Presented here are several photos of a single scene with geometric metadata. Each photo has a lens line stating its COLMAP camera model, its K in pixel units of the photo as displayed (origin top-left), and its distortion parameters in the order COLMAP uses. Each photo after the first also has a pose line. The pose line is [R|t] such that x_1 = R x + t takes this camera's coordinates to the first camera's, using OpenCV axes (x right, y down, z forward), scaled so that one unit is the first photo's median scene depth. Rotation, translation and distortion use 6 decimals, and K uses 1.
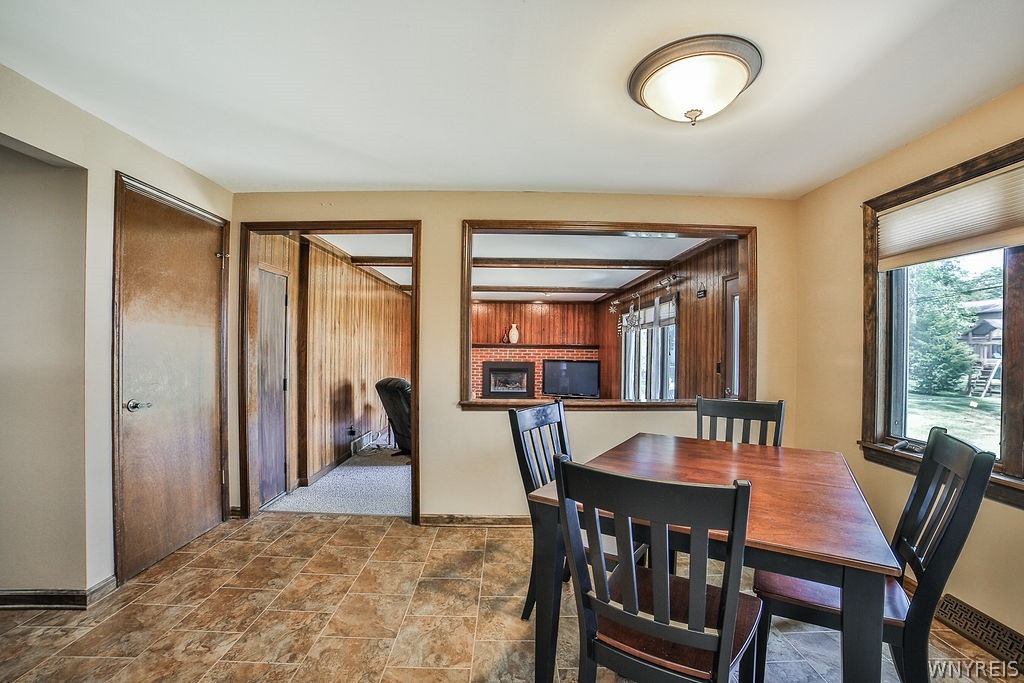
lens RADIAL K [[443.5, 0, 508.0], [0, 443.5, 348.3], [0, 0, 1]] dist [-0.111125, 0.042163]
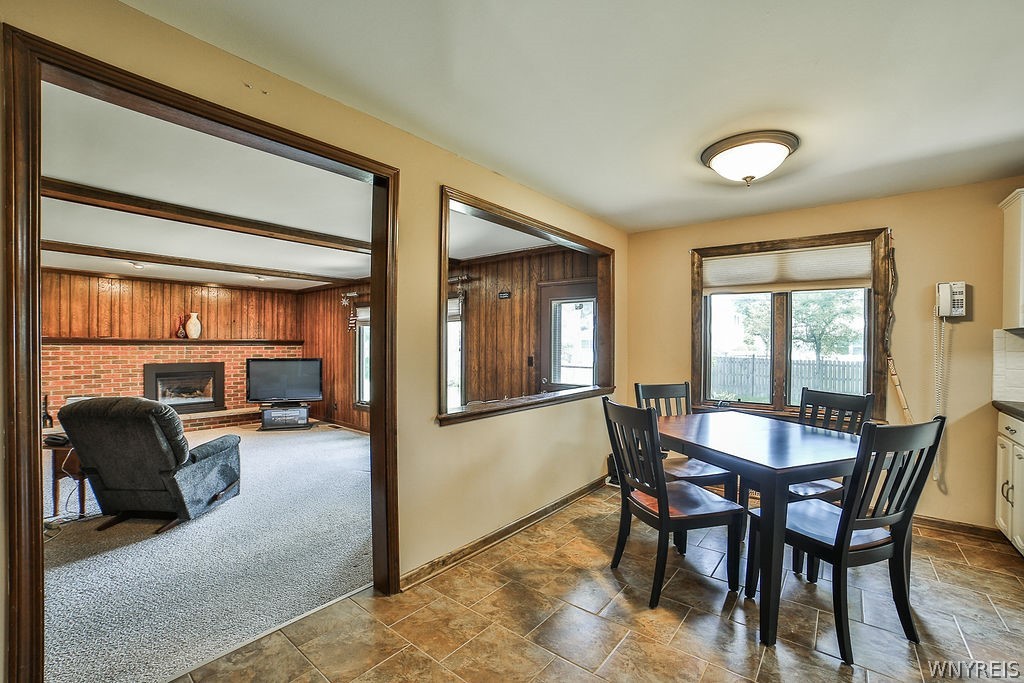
lens RADIAL K [[443.5, 0, 508.0], [0, 443.5, 348.3], [0, 0, 1]] dist [-0.111125, 0.042163]
pose [[0.626403, -0.014658, 0.779362, -0.258437], [0.004060, 0.999871, 0.015542, -0.004357], [-0.779489, -0.006571, 0.626382, 0.166479]]
